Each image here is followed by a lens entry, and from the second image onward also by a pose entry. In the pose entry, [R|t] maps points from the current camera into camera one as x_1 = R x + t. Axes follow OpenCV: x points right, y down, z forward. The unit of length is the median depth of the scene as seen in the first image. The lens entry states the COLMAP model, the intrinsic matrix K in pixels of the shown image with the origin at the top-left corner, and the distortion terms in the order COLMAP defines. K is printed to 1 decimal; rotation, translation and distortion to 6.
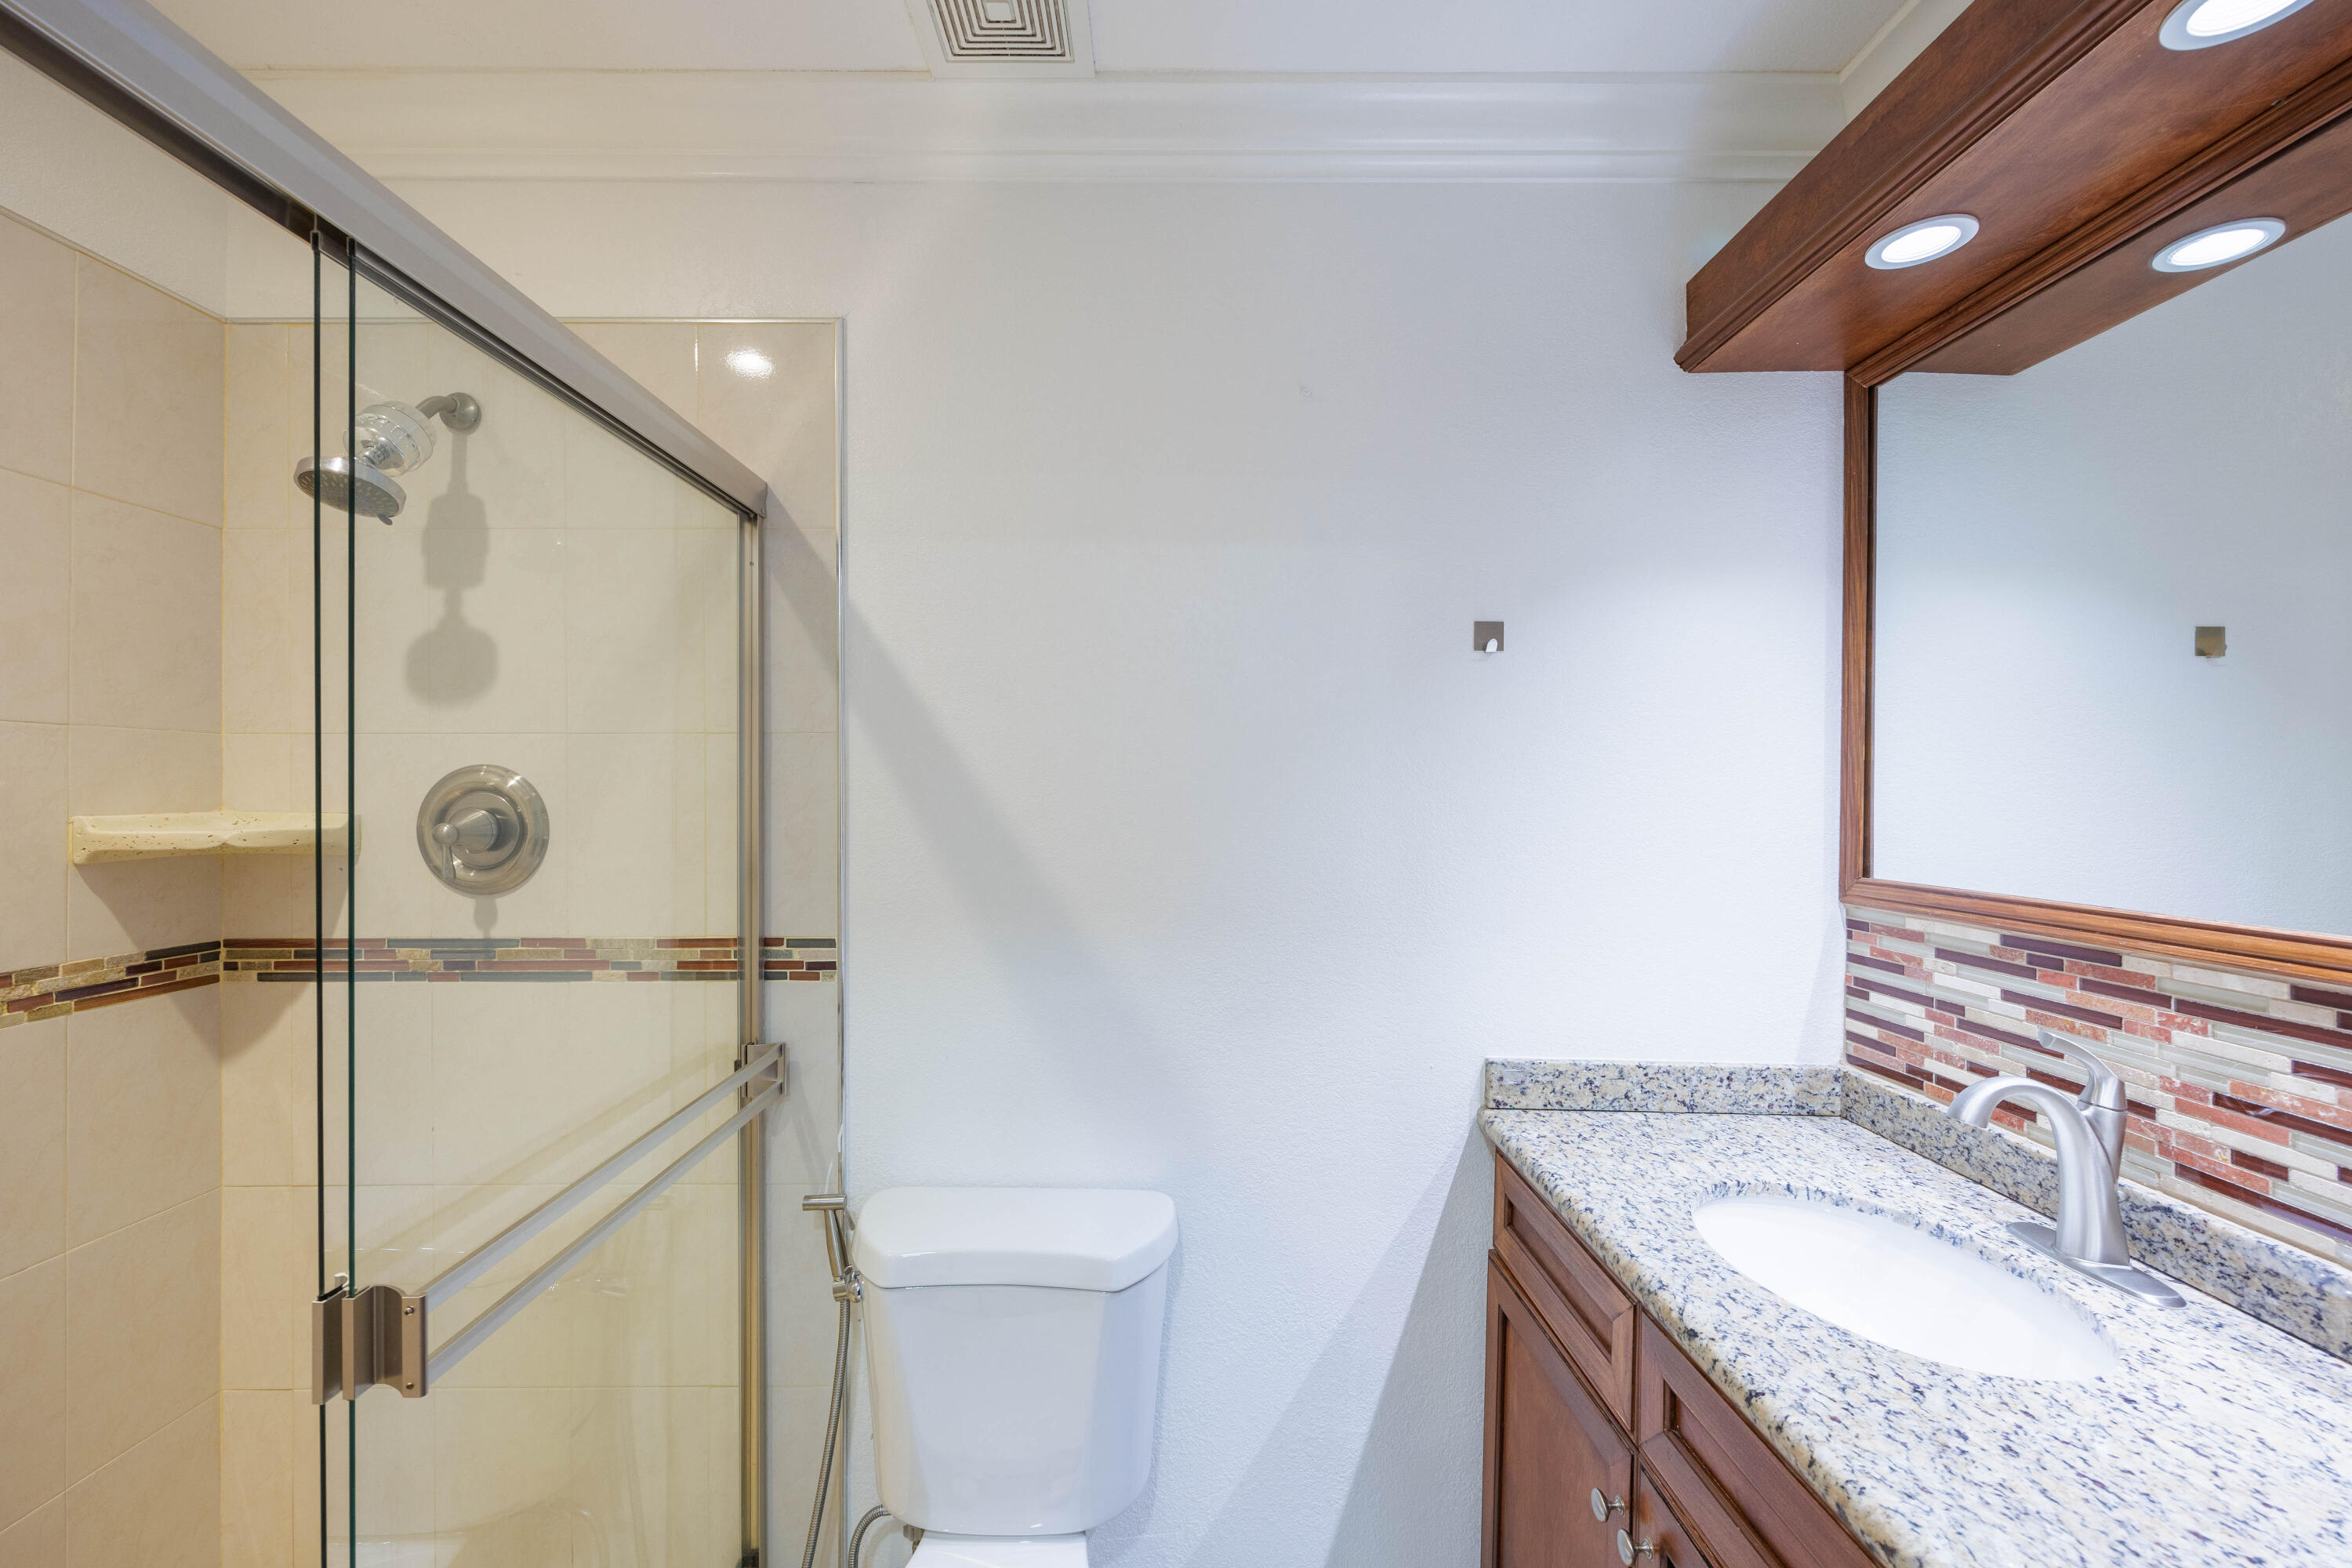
lens RADIAL K [[972.2, 0, 1177.1], [0, 972.2, 794.0], [0, 0, 1]] dist [0.002184, 0.000328]
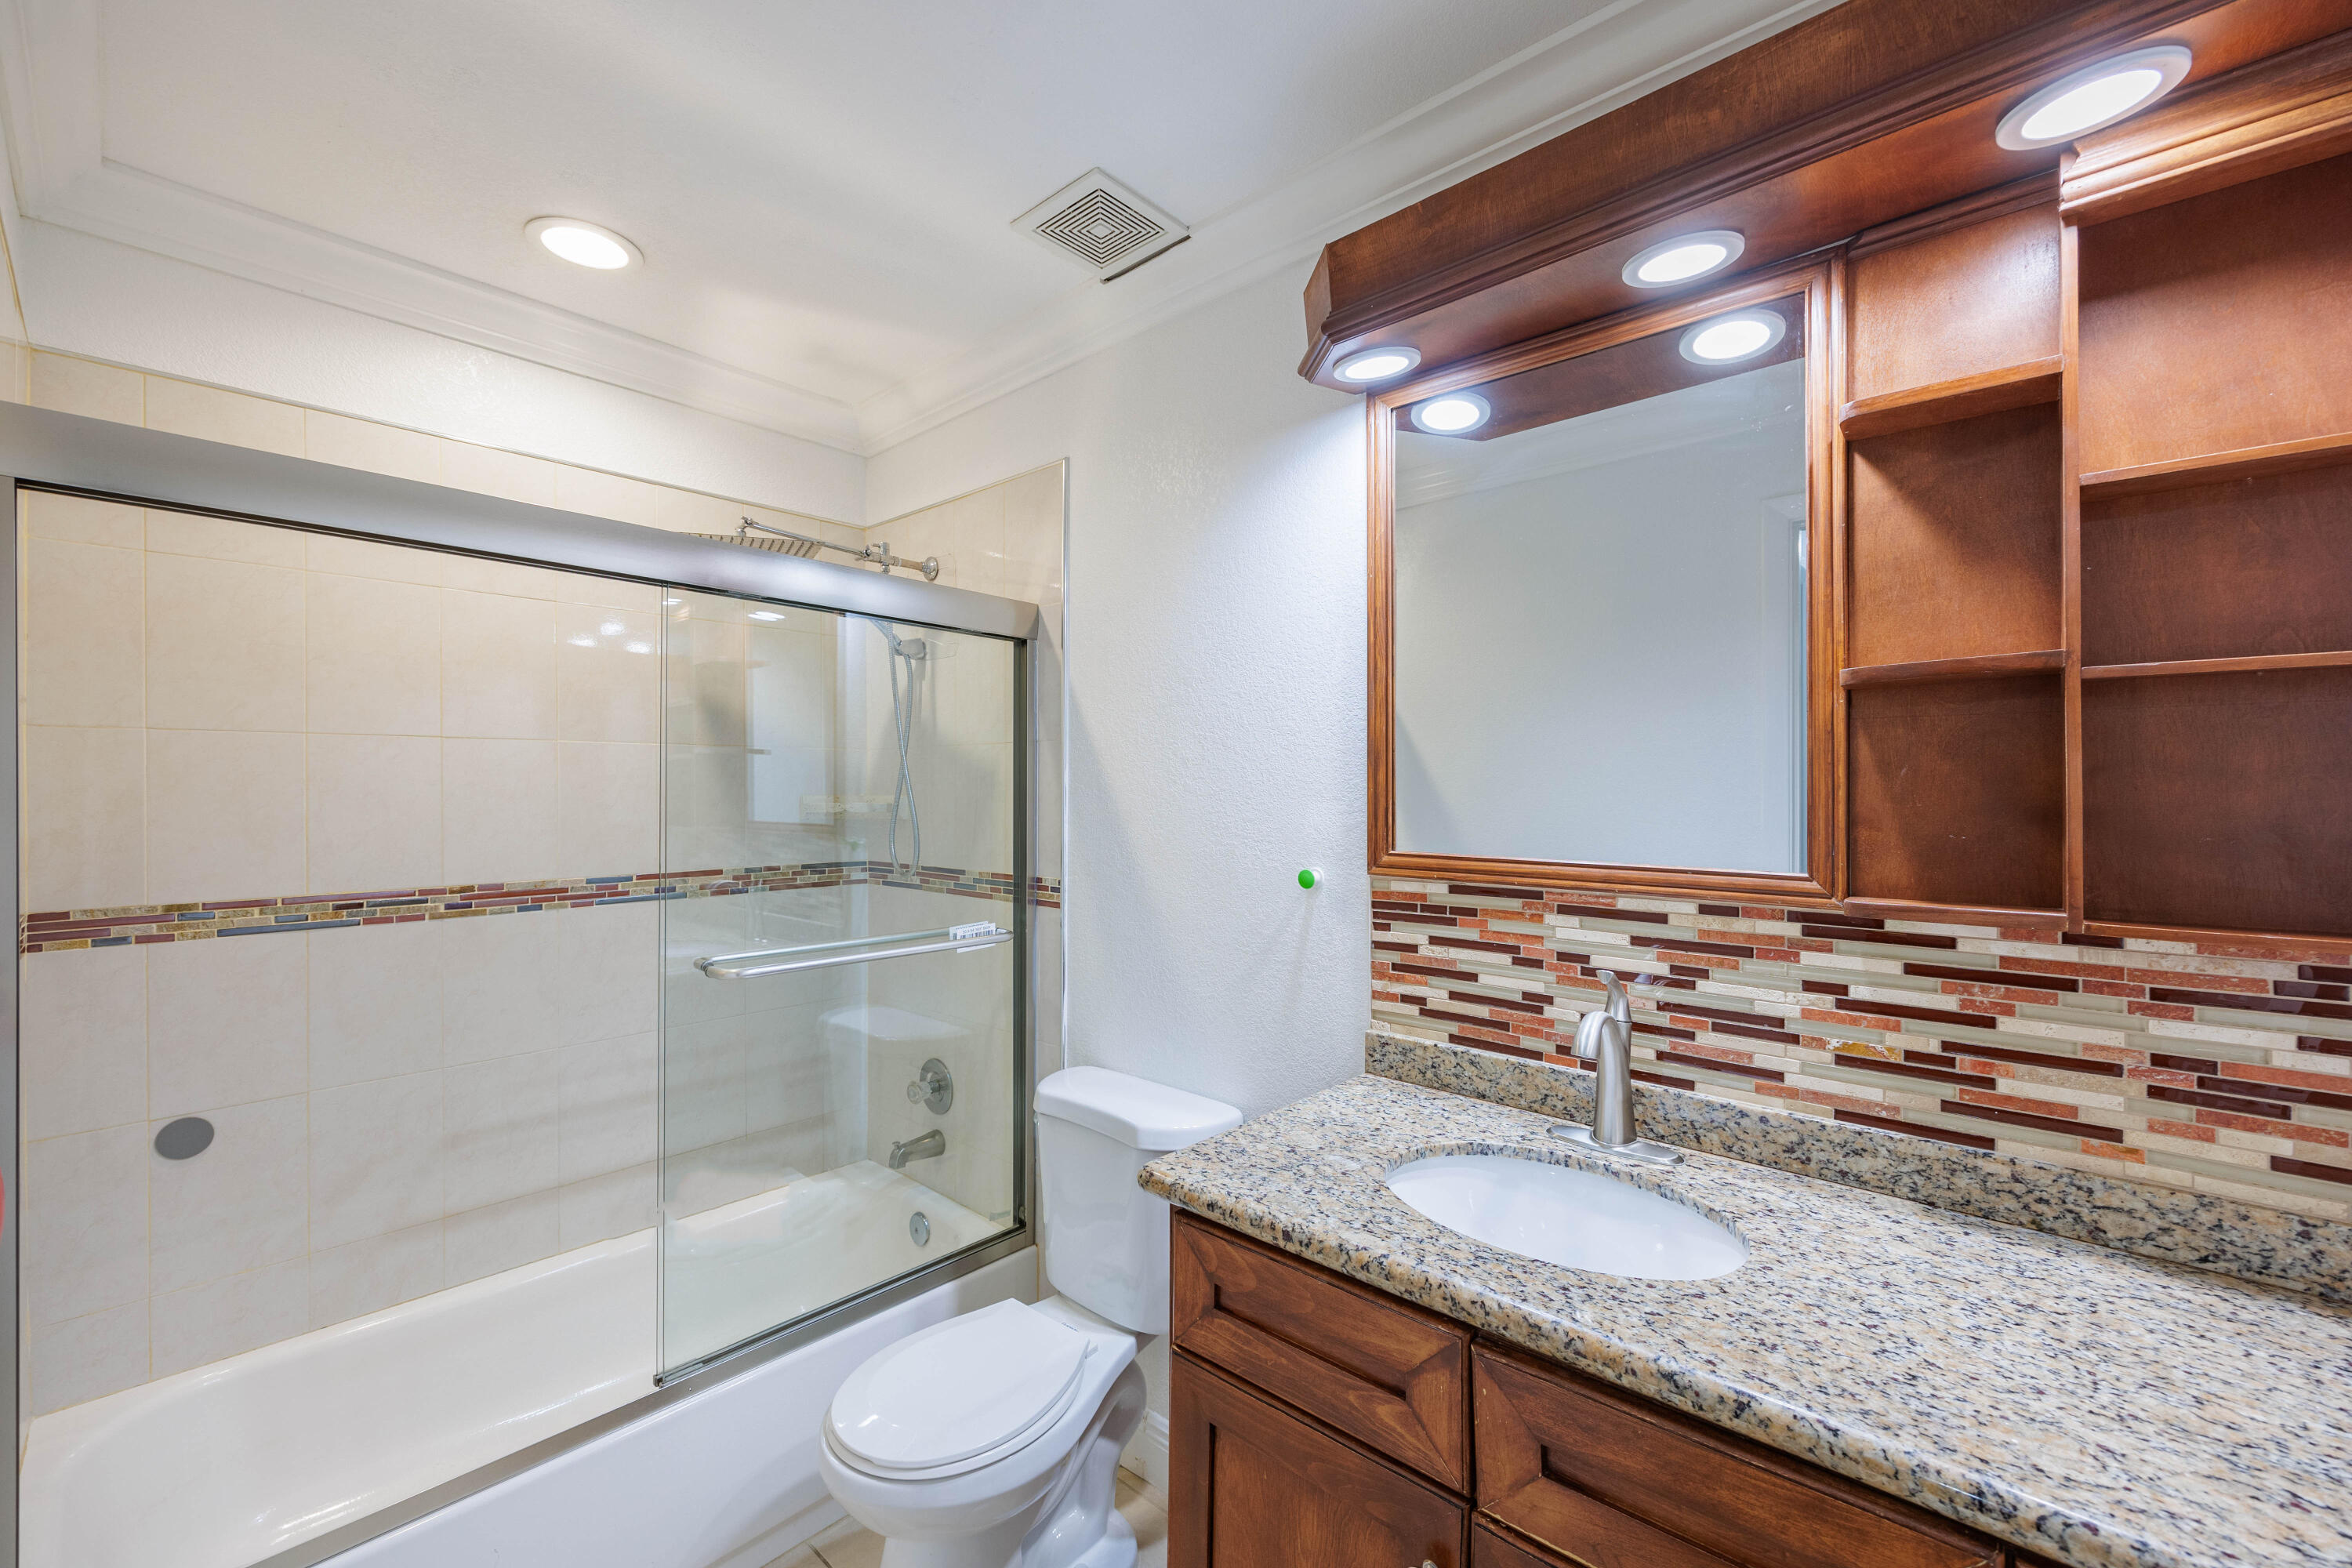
lens RADIAL K [[939.8, 0, 1171.5], [0, 939.8, 795.0], [0, 0, 1]] dist [0.000626, -0.000570]
pose [[0.683737, -0.003213, 0.729722, -0.322365], [0.002261, 0.999995, 0.002285, 0.025073], [-0.729725, 0.000088, 0.683740, 0.577831]]
